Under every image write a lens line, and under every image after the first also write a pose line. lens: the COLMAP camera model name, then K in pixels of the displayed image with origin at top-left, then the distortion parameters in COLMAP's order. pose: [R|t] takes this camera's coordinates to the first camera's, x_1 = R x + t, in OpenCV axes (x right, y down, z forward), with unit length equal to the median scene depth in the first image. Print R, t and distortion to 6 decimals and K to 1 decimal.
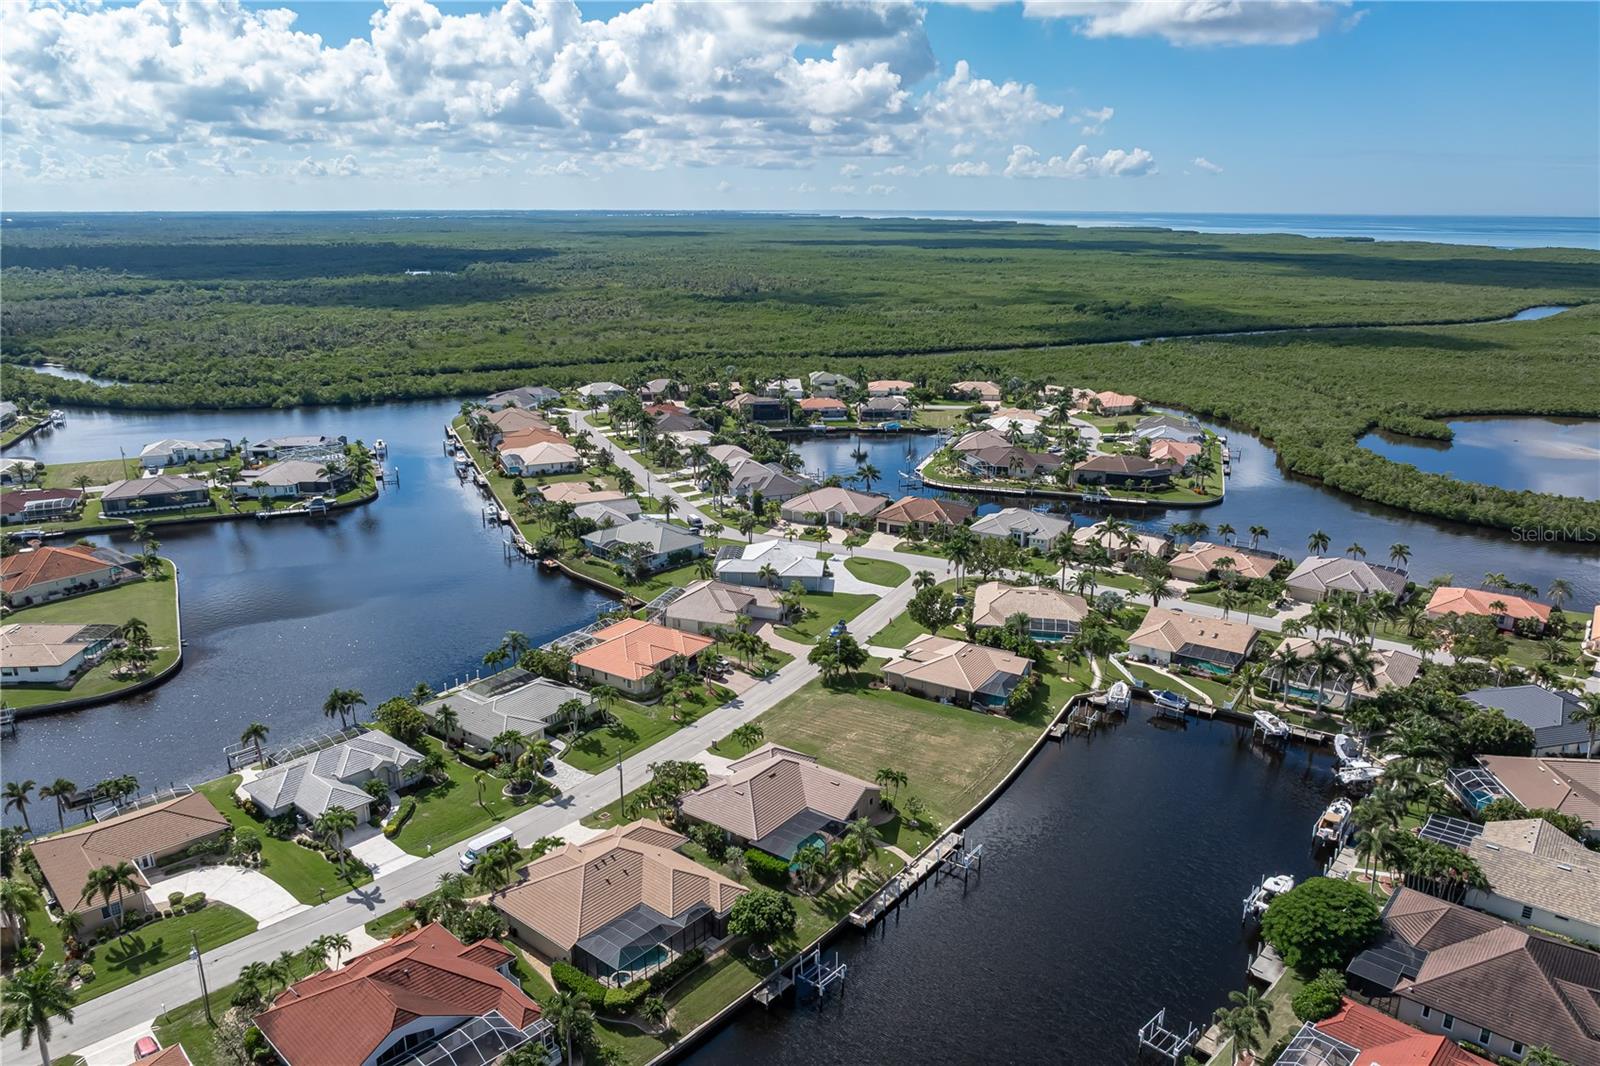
lens RADIAL K [[1135.0, 0, 803.3], [0, 1135.0, 528.3], [0, 0, 1]] dist [-0.027718, 0.013878]
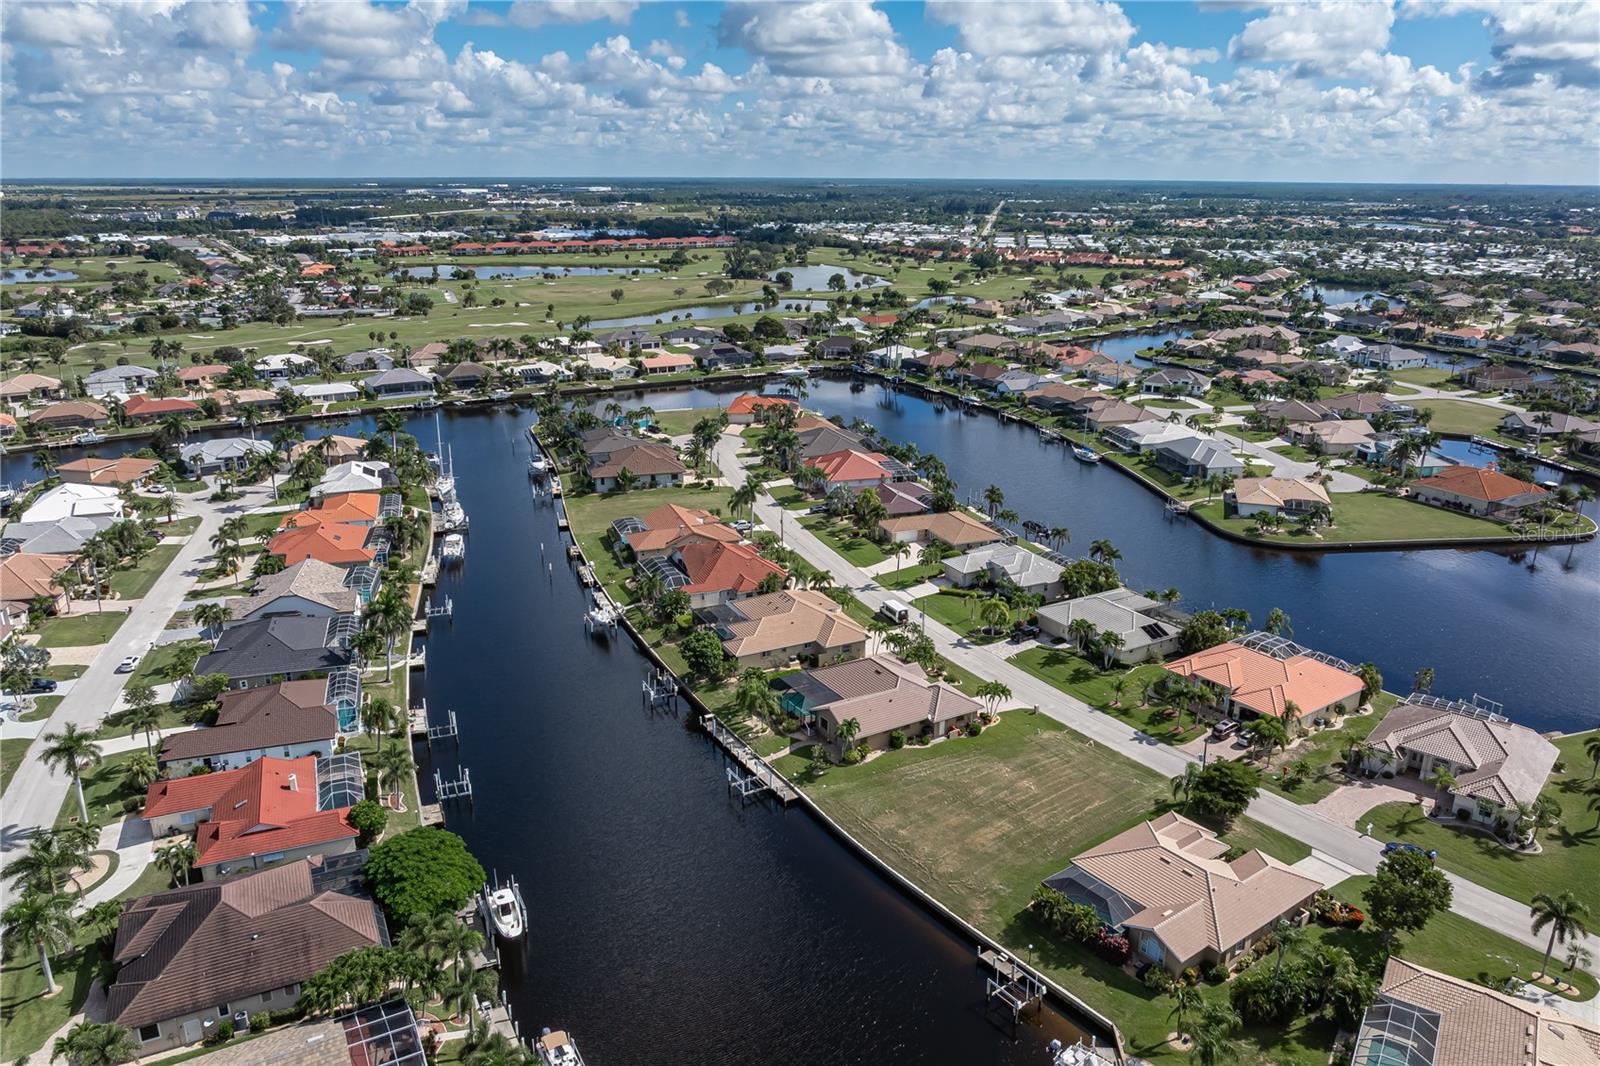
lens RADIAL K [[1135.0, 0, 808.5], [0, 1135.0, 525.2], [0, 0, 1]] dist [-0.027718, 0.013878]
pose [[-0.385807, 0.273150, -0.881216, 0.521830], [-0.259193, 0.884604, 0.387678, -0.175067], [0.885422, 0.377974, -0.270488, 0.682460]]
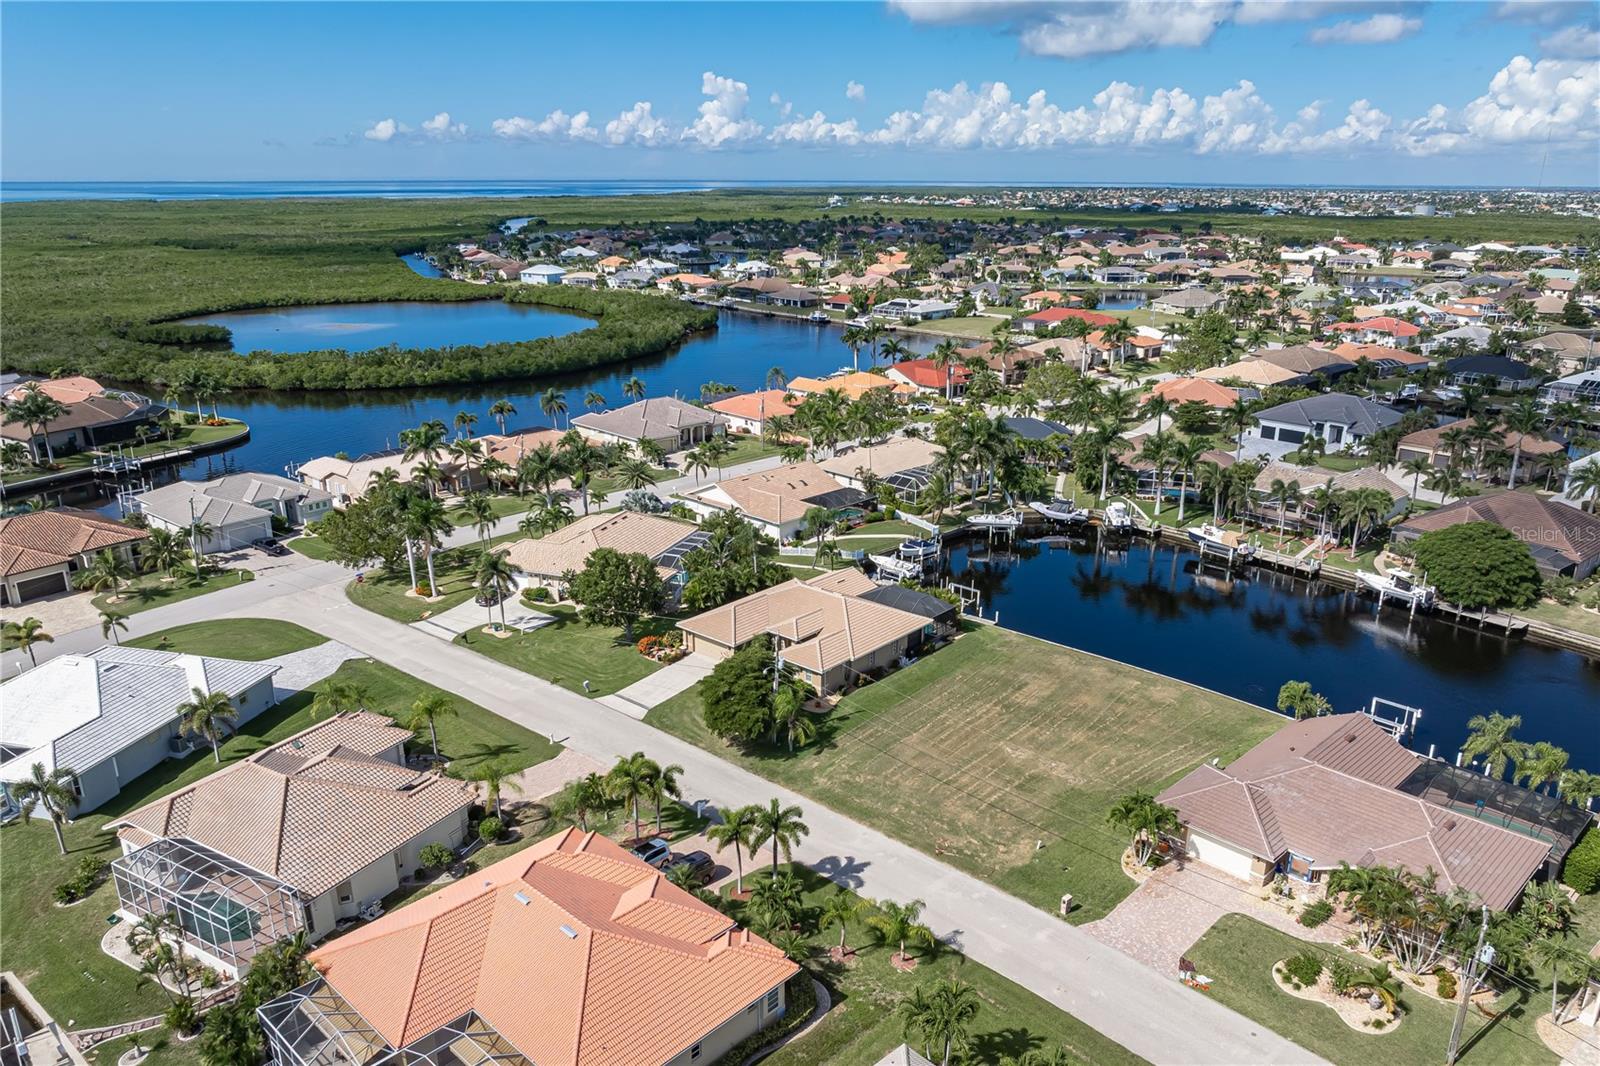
lens RADIAL K [[1135.0, 0, 807.2], [0, 1135.0, 546.7], [0, 0, 1]] dist [-0.027718, 0.013878]
pose [[0.176630, -0.307068, 0.935153, -0.307590], [0.266844, 0.929449, 0.254794, -0.051359], [-0.947416, 0.204536, 0.246108, 0.635231]]
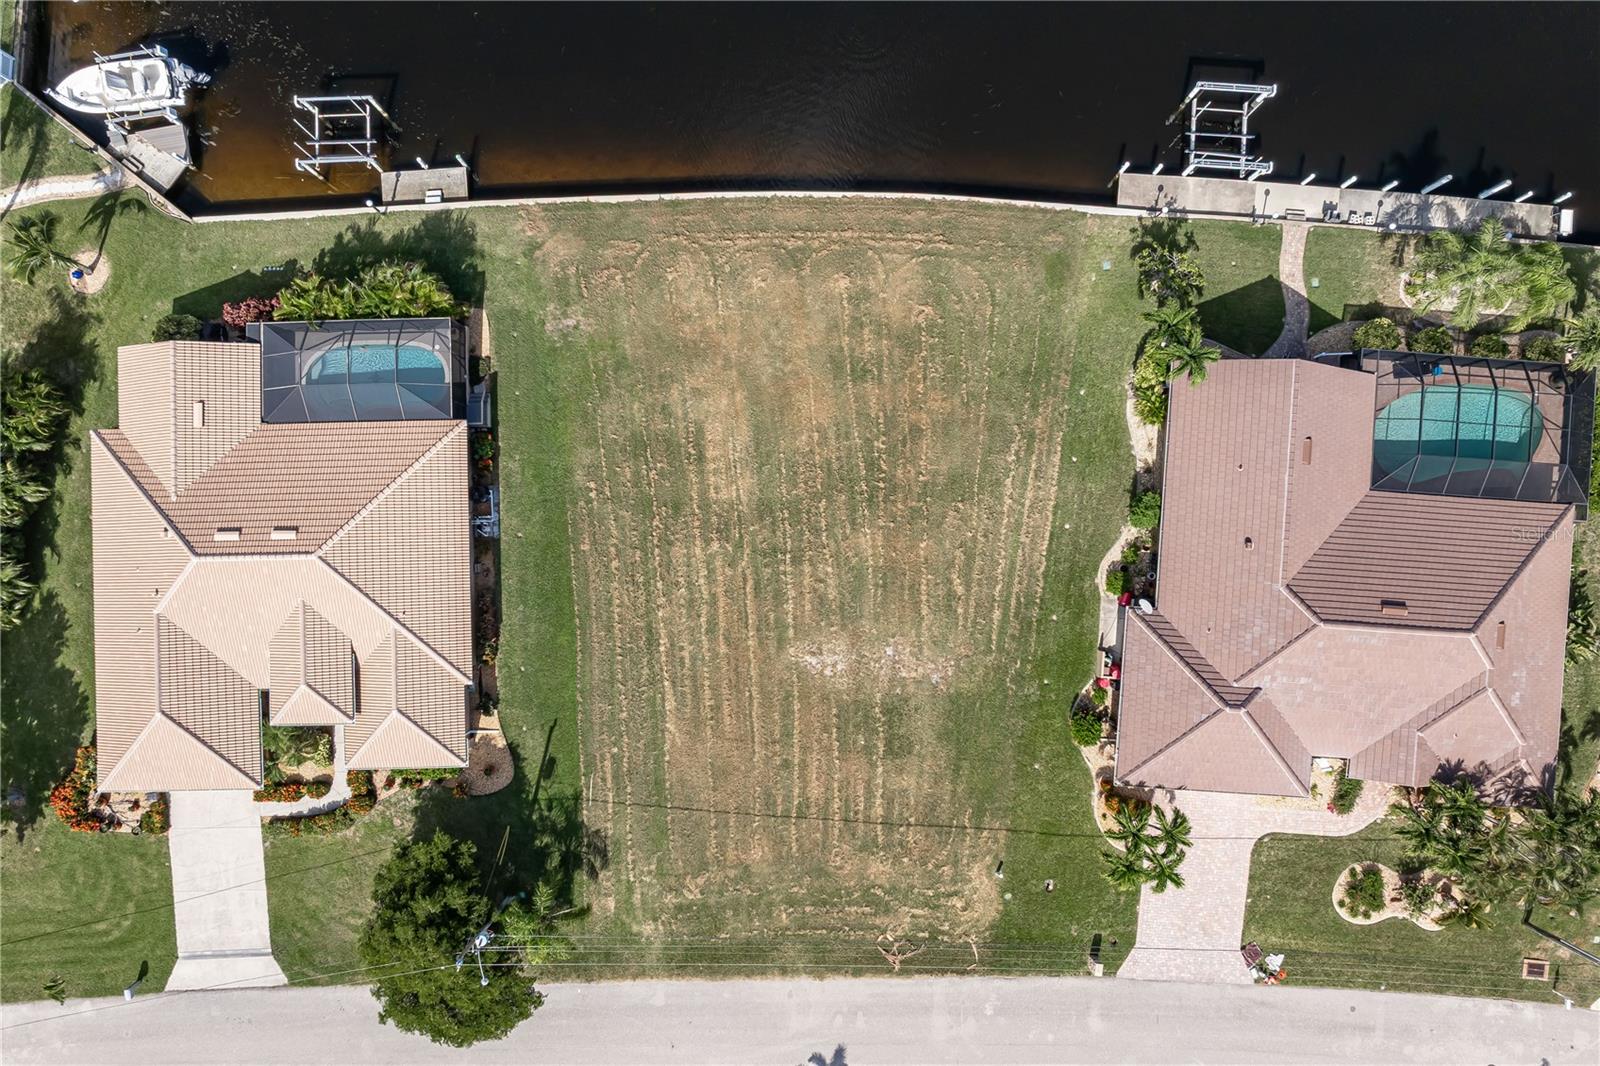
lens RADIAL K [[1135.0, 0, 805.1], [0, 1135.0, 541.6], [0, 0, 1]] dist [-0.027718, 0.013878]
pose [[-0.534988, -0.844846, 0.004748, 0.050318], [0.229453, -0.139885, 0.963215, -0.095128], [-0.813105, 0.516398, 0.268689, 0.604730]]
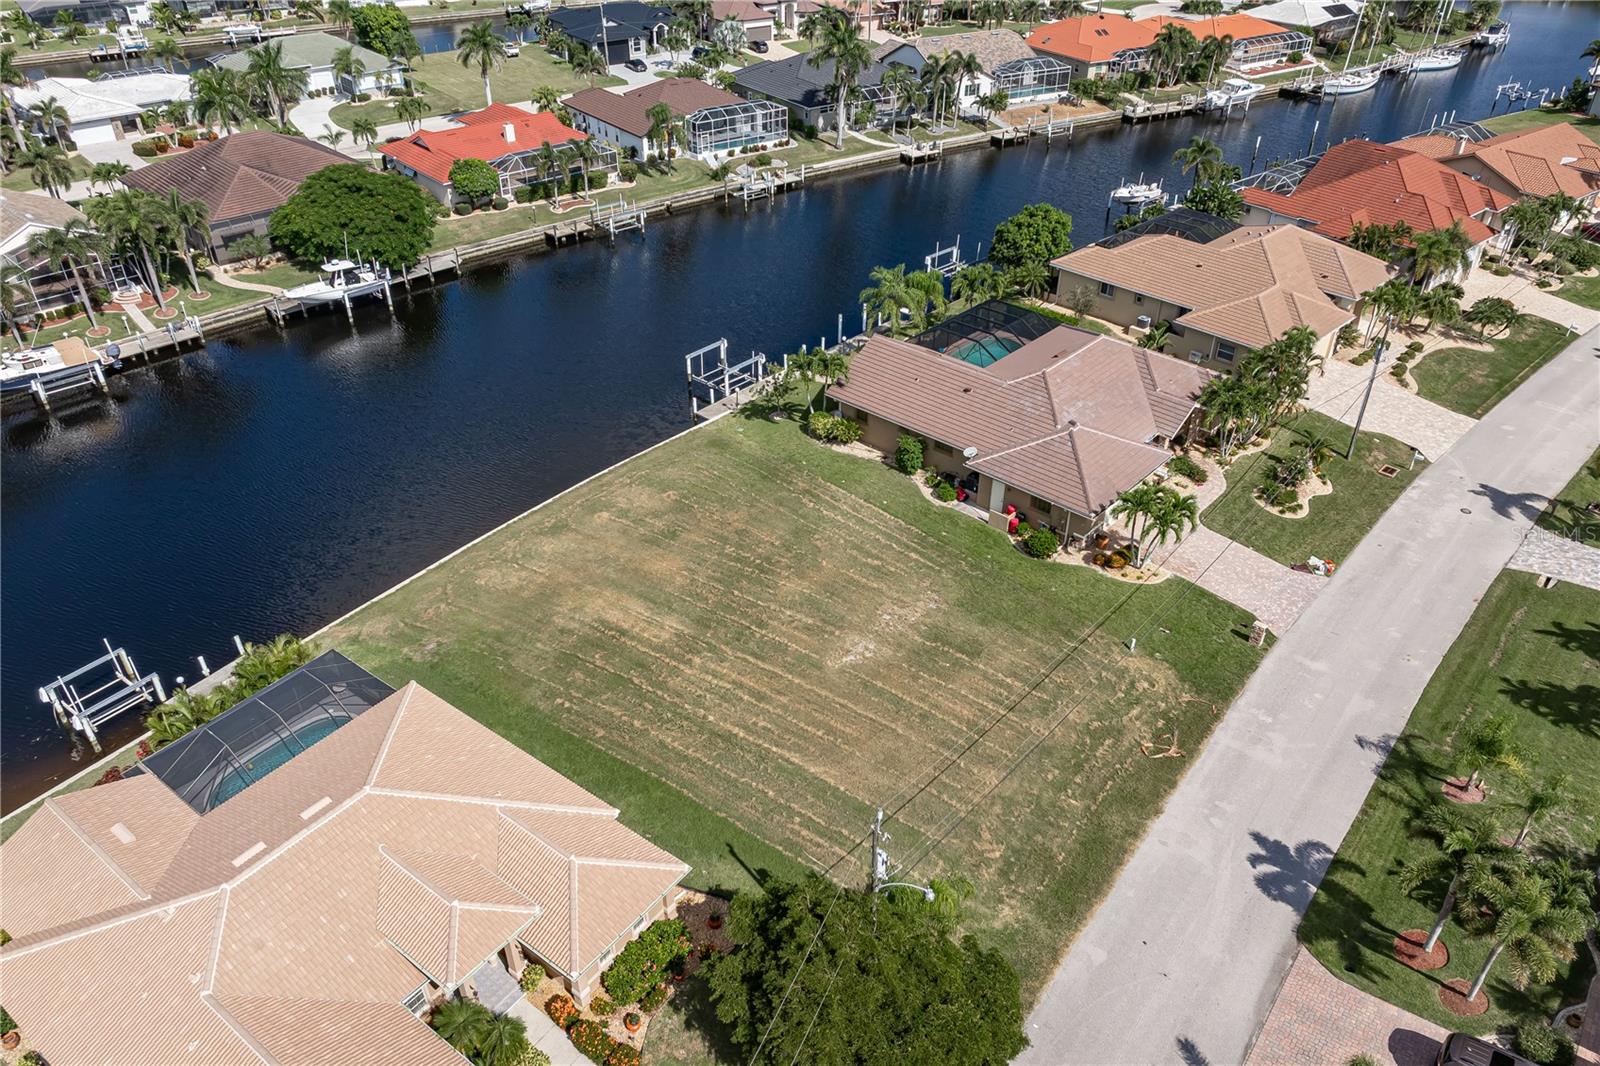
lens RADIAL K [[1135.0, 0, 804.1], [0, 1135.0, 539.6], [0, 0, 1]] dist [-0.027718, 0.013878]
pose [[-0.995088, -0.060832, 0.078104, 0.023226], [0.020871, 0.642300, 0.766169, -0.065460], [-0.096774, 0.764035, -0.637876, 0.804308]]
